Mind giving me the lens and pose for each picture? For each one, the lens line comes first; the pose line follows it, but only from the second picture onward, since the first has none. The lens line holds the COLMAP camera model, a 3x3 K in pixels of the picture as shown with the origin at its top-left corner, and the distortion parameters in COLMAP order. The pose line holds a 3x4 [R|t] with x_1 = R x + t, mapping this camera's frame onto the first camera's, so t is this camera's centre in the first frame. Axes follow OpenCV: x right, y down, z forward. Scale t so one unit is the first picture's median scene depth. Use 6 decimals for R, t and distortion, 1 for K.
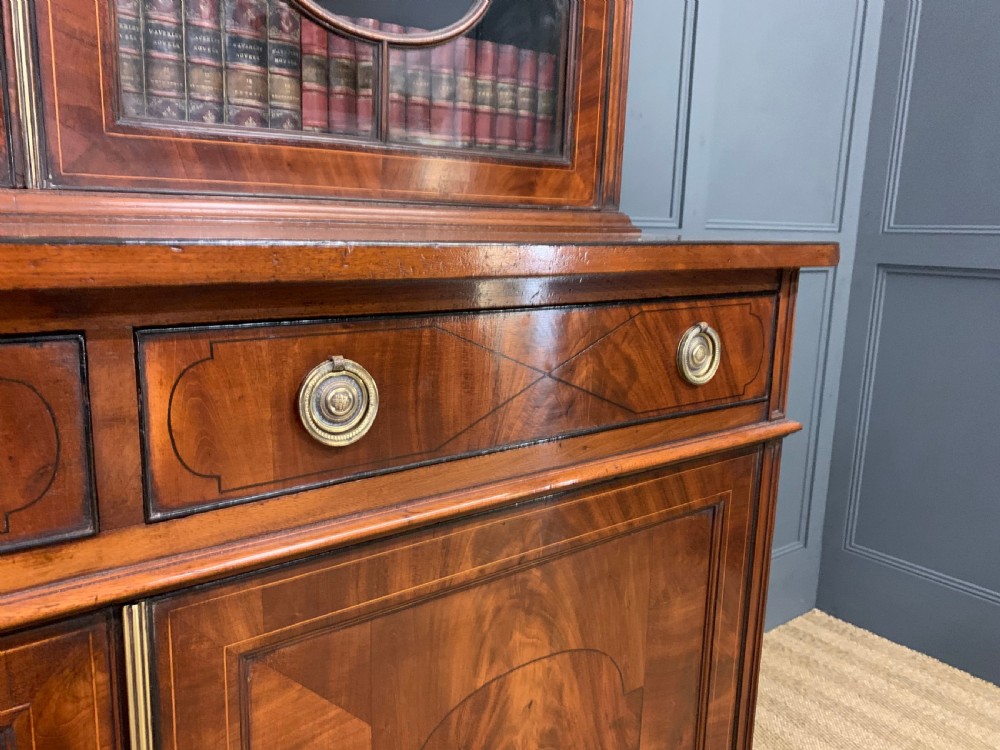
lens RADIAL K [[770.4, 0, 481.8], [0, 770.4, 373.8], [0, 0, 1]] dist [0.046612, -0.053931]
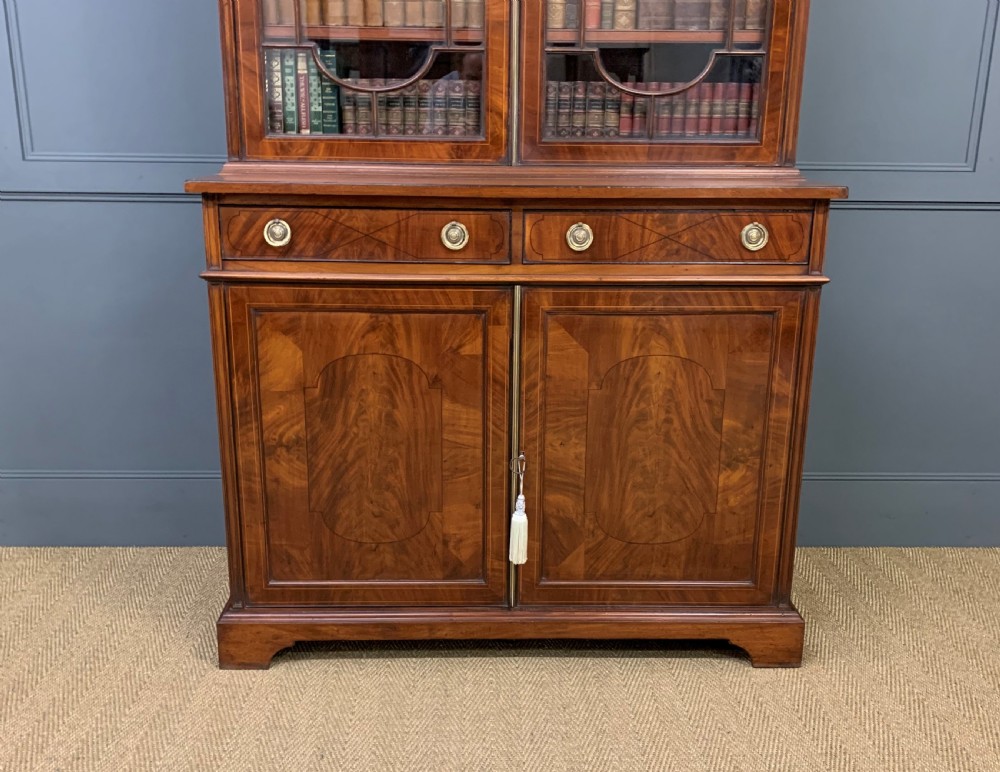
lens RADIAL K [[969.3, 0, 494.2], [0, 969.3, 401.3], [0, 0, 1]] dist [0.093347, 0.000000]
pose [[0.819326, 0.141729, -0.555534, 1.400953], [-0.103547, 0.989609, 0.099755, 0.259854], [0.563900, -0.024208, 0.825488, -1.922610]]
